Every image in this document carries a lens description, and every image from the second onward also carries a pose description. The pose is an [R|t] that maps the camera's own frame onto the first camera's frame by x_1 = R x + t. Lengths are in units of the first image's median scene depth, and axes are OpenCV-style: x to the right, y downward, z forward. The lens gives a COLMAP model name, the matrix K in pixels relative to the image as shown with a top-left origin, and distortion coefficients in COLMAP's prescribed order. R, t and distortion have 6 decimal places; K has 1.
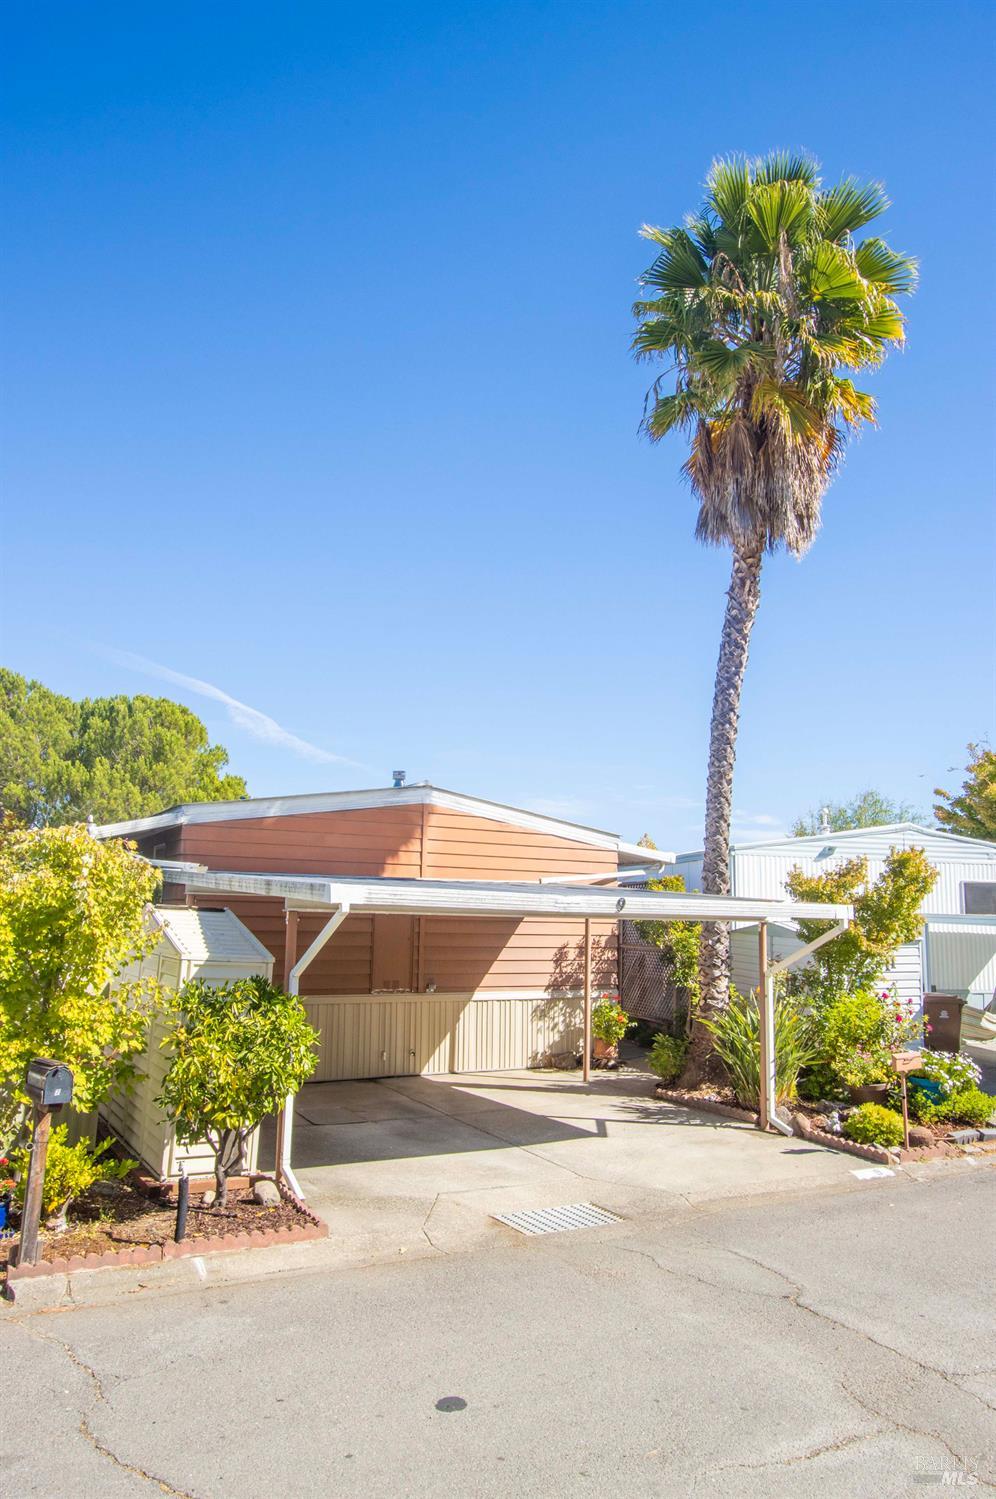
lens RADIAL K [[1093.4, 0, 499.2], [0, 1093.4, 751.9], [0, 0, 1]] dist [-0.022270, 0.005691]
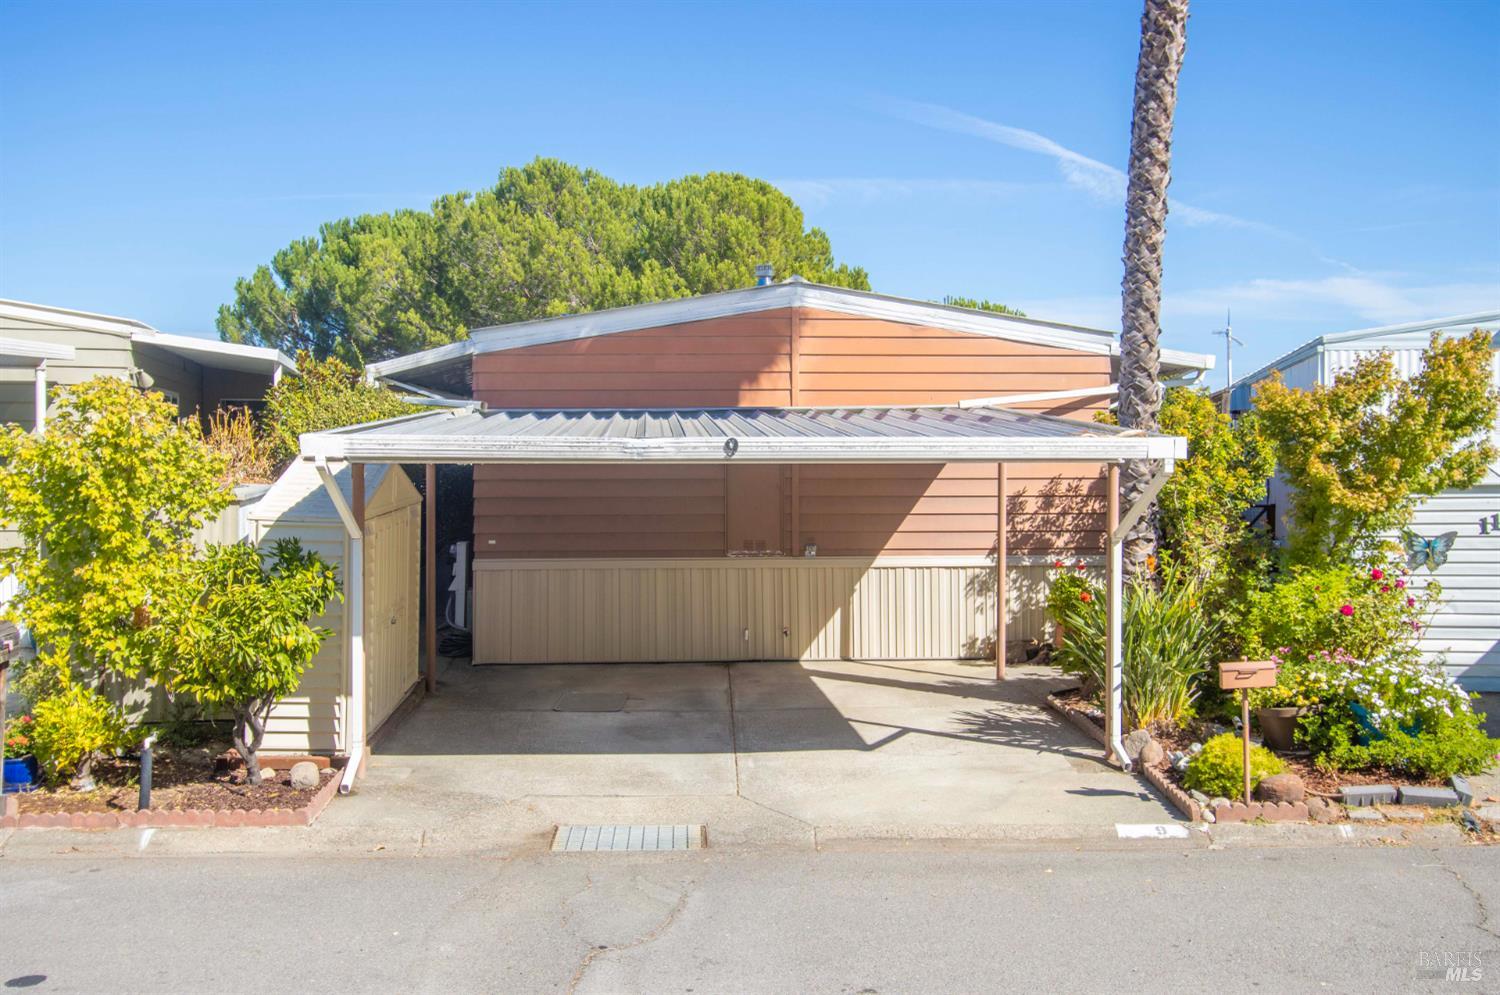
lens RADIAL K [[1519.3, 0, 750.0], [0, 1519.3, 494.0], [0, 0, 1]] dist [-0.010437, 0.000000]
pose [[0.876454, -0.004102, -0.481468, 0.411555], [0.092083, 0.982934, 0.159252, 0.005122], [0.472598, -0.183912, 0.861874, 0.074722]]
